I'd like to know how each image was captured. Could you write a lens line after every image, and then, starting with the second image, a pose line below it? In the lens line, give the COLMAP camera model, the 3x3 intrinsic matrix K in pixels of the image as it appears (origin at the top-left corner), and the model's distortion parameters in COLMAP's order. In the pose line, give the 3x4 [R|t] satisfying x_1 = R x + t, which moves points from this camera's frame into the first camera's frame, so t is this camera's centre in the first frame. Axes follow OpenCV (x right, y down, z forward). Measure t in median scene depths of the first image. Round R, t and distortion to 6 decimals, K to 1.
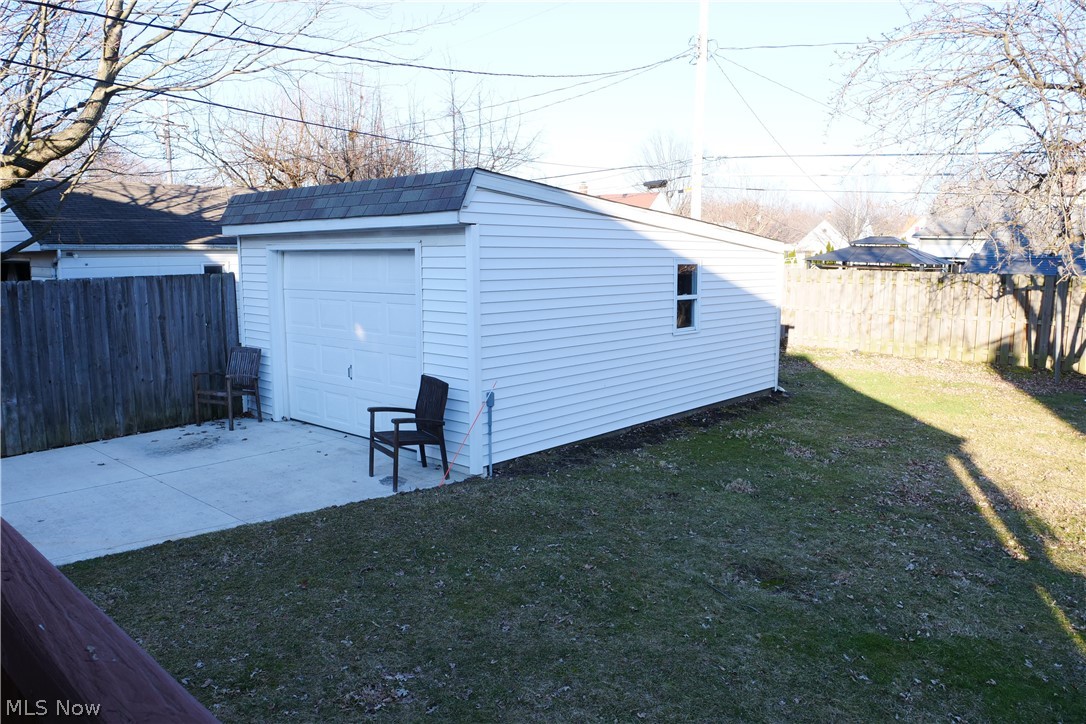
lens RADIAL K [[792.5, 0, 546.9], [0, 792.5, 355.8], [0, 0, 1]] dist [-0.057626, 0.024213]
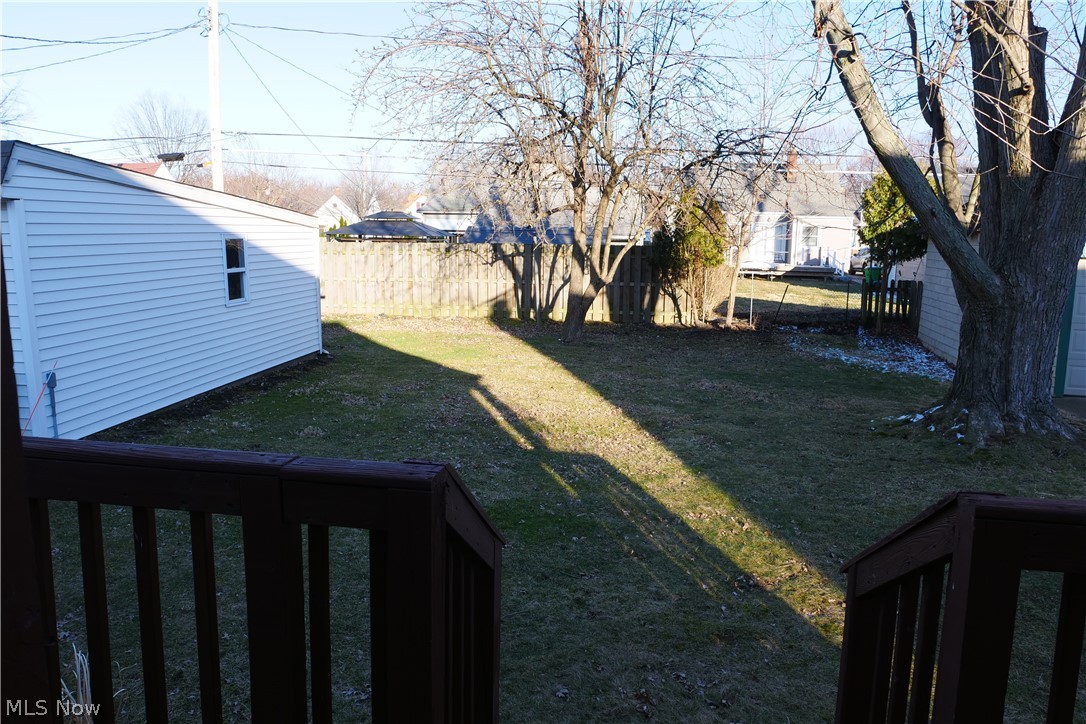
lens RADIAL K [[792.5, 0, 541.5], [0, 792.5, 362.1], [0, 0, 1]] dist [-0.057626, 0.024213]
pose [[0.828907, -0.092494, 0.551687, -0.075602], [0.070426, 0.995643, 0.061112, 0.013004], [-0.554936, -0.011803, 0.831810, -0.102391]]
